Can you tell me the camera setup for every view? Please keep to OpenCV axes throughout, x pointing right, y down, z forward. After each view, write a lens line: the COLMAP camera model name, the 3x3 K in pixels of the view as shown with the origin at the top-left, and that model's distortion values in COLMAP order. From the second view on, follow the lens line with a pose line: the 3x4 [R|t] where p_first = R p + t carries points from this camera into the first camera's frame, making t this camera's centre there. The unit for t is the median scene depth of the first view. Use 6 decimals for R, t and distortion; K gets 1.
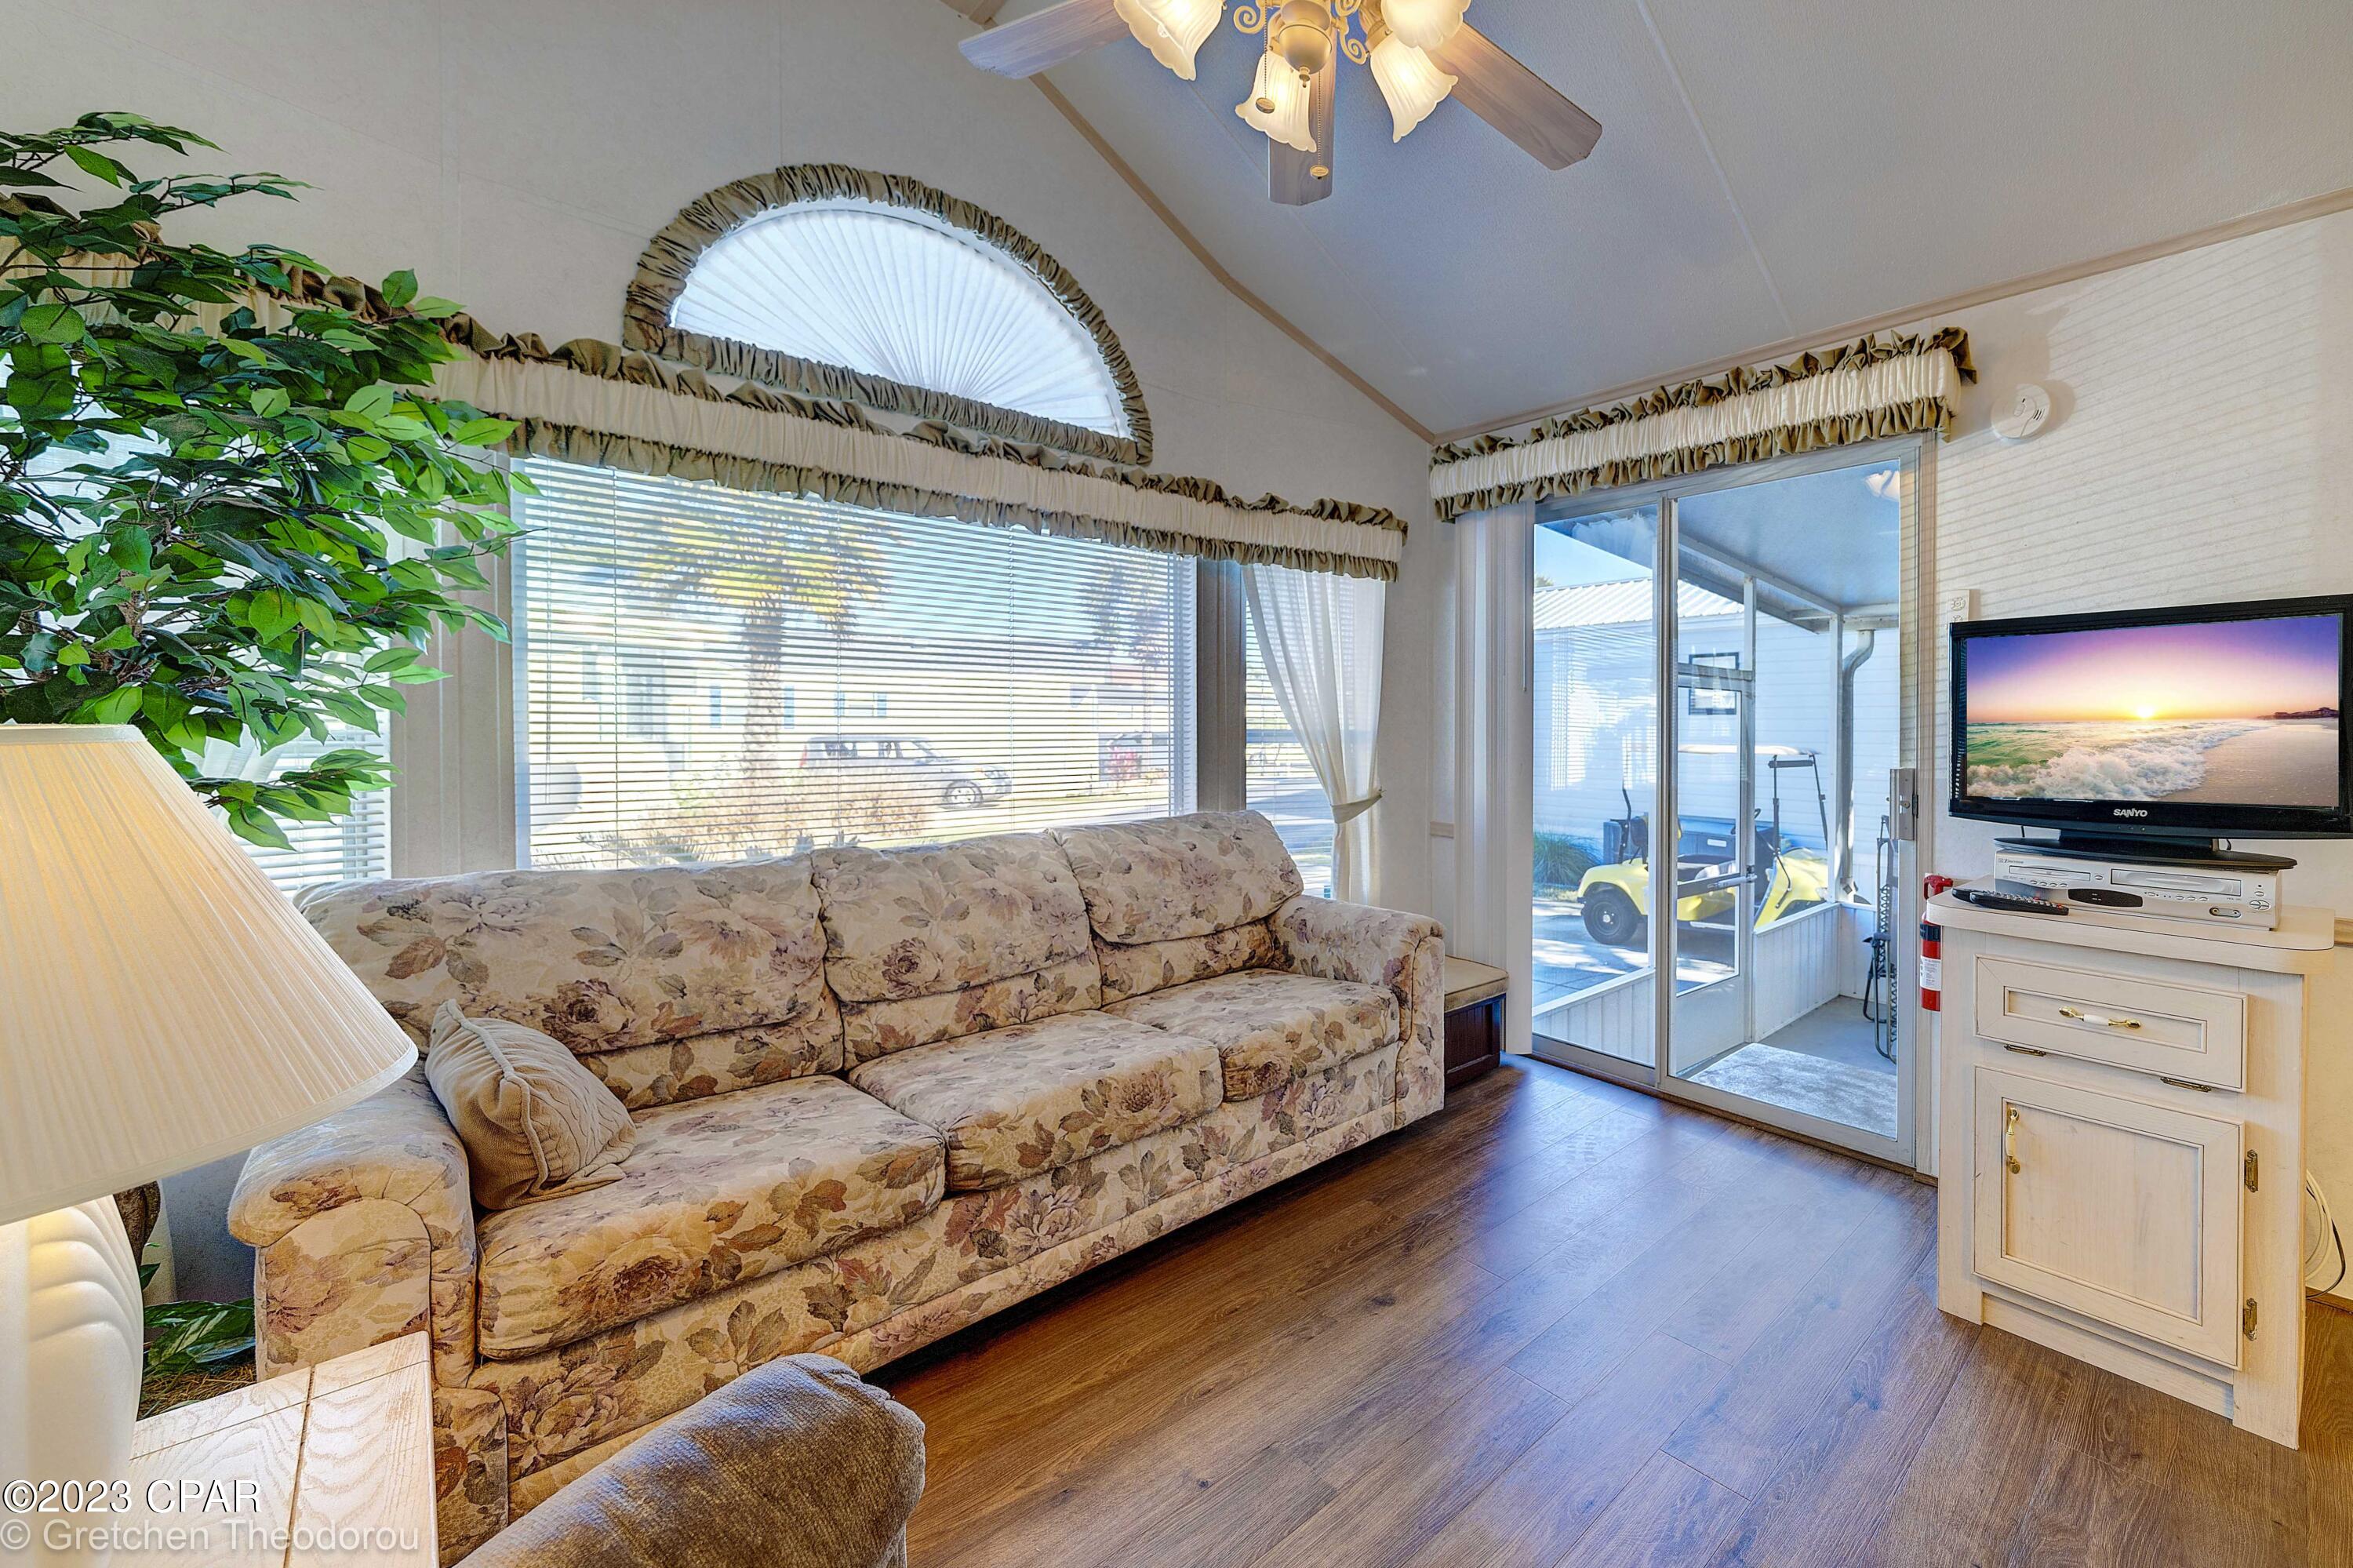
lens RADIAL K [[854.9, 0, 1178.9], [0, 854.9, 729.0], [0, 0, 1]] dist [-0.001419, -0.000097]
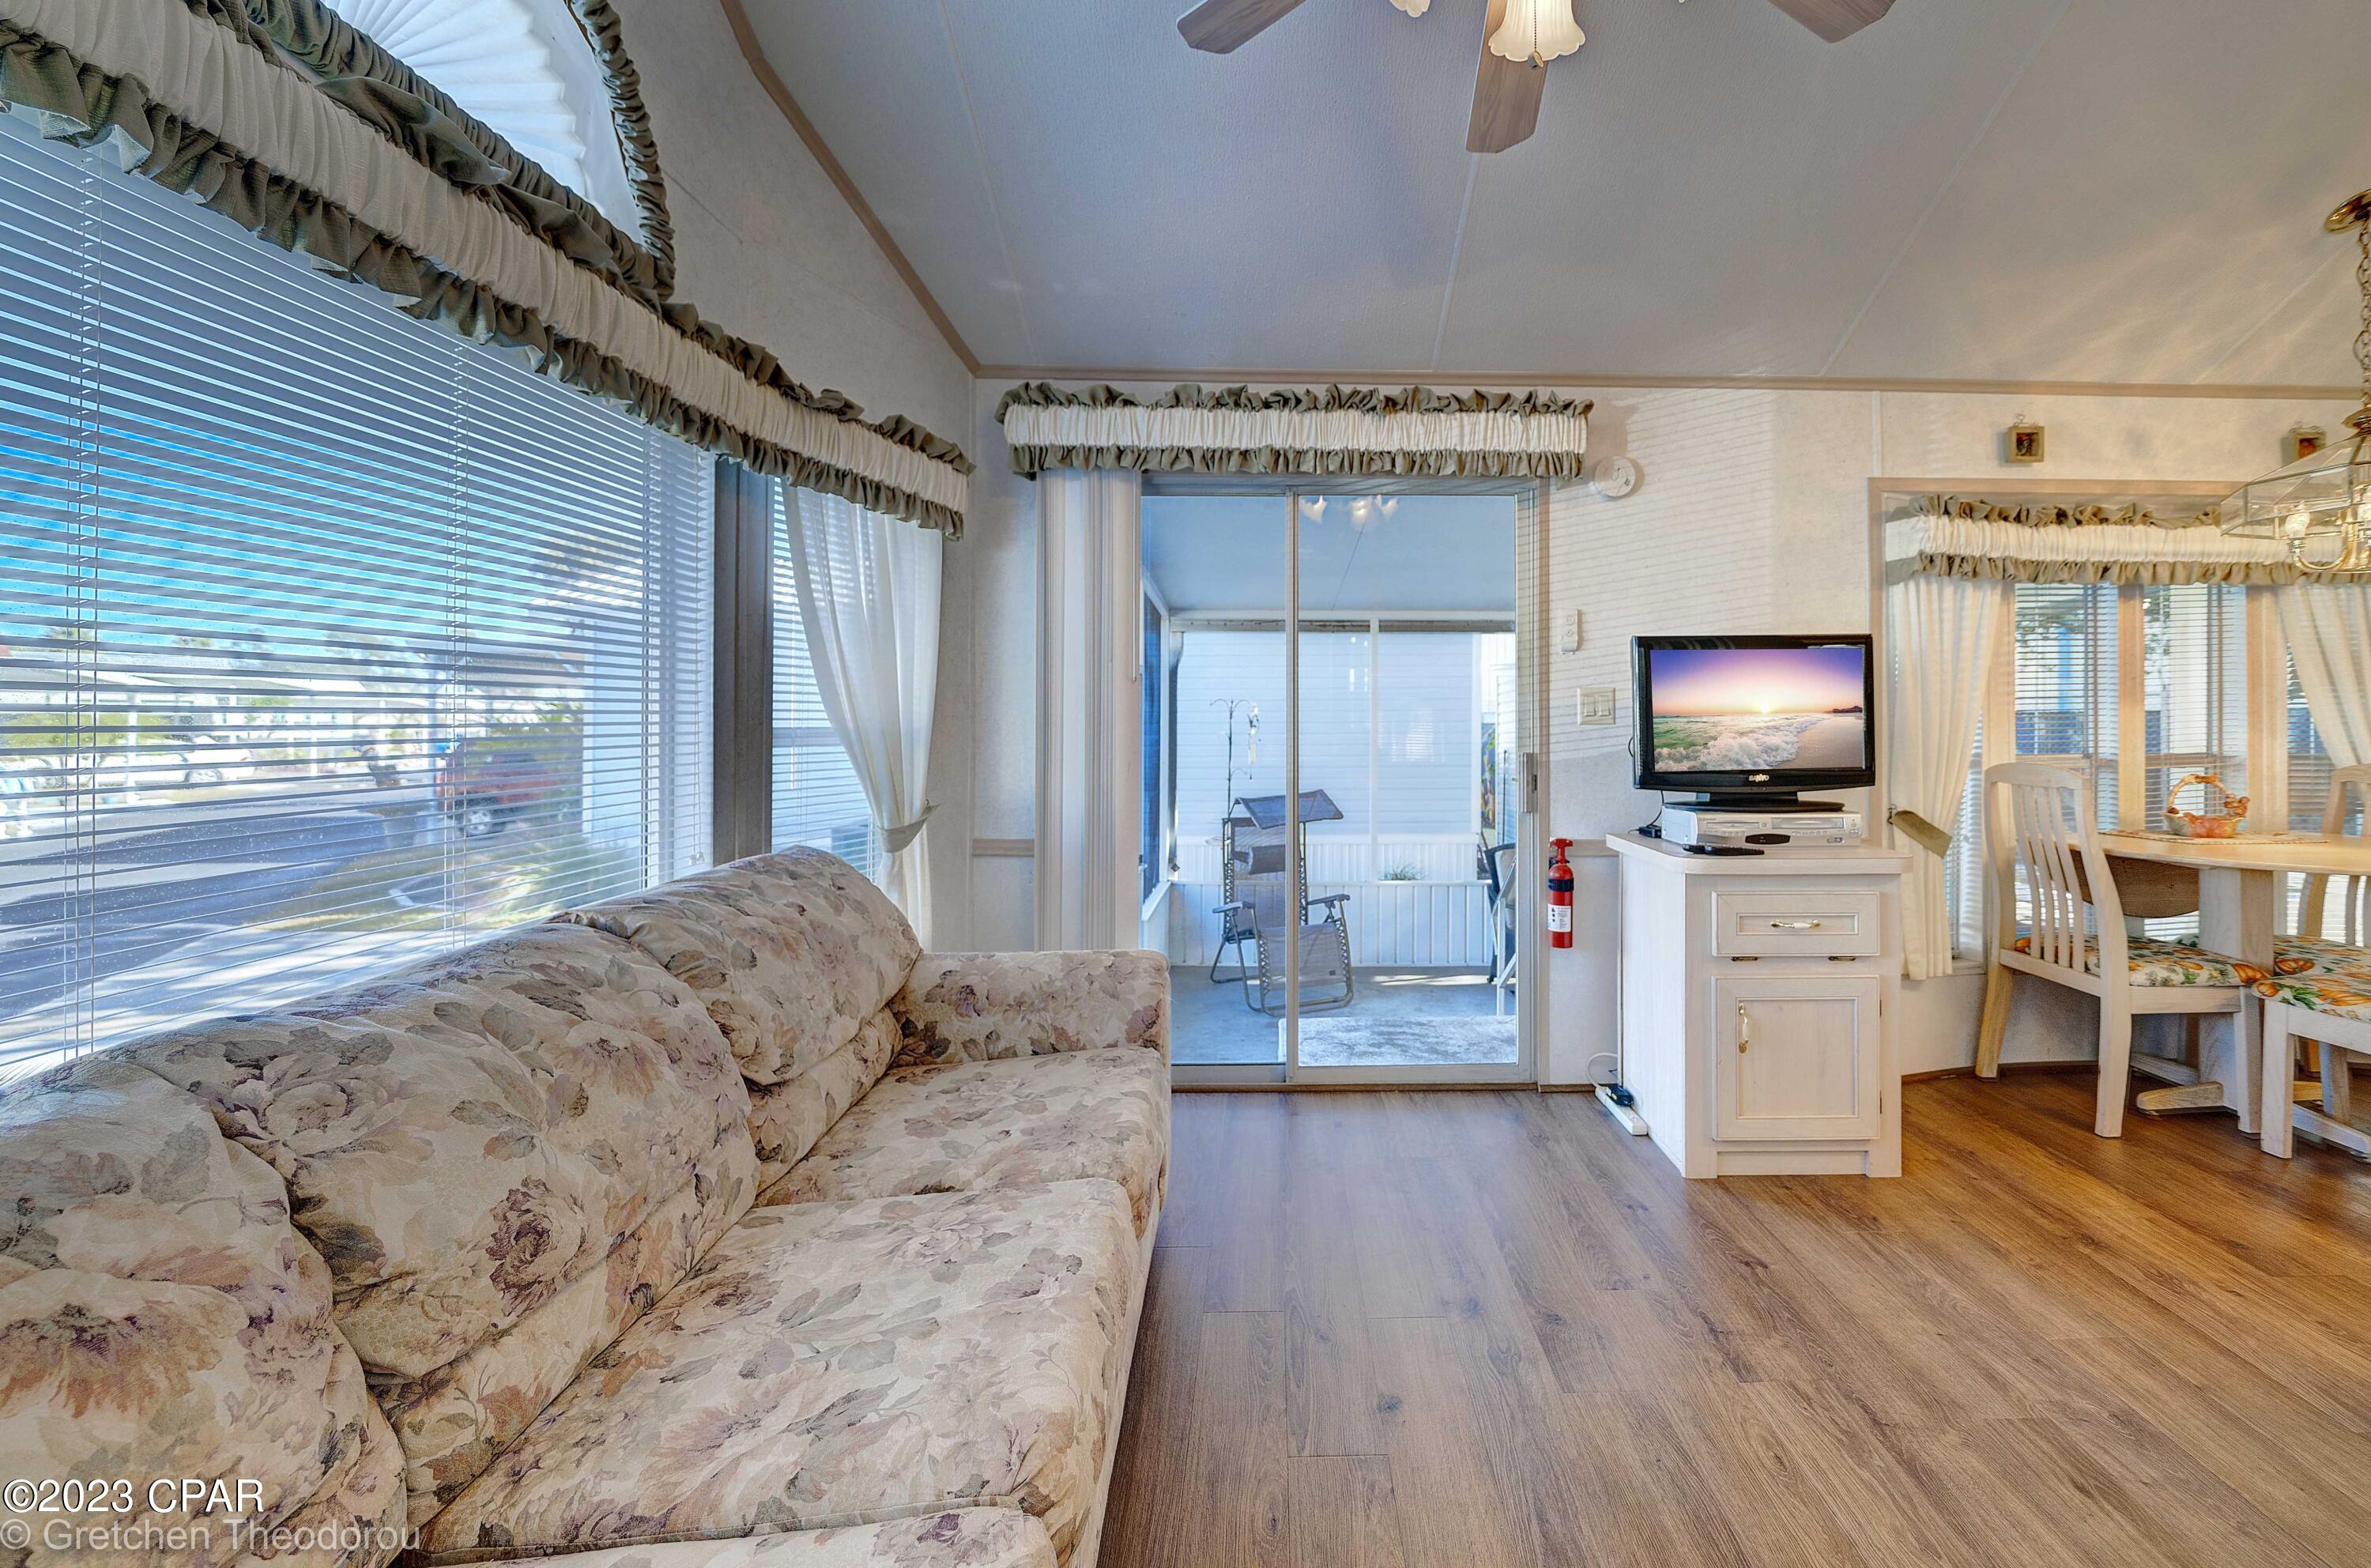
lens RADIAL K [[1009.5, 0, 1183.6], [0, 1009.5, 710.2], [0, 0, 1]] dist [0.000355, 0.000072]
pose [[0.675322, -0.000716, 0.737523, -0.484109], [0.009747, 0.999921, -0.007953, -0.006996], [-0.737459, 0.012560, 0.675276, 0.359270]]
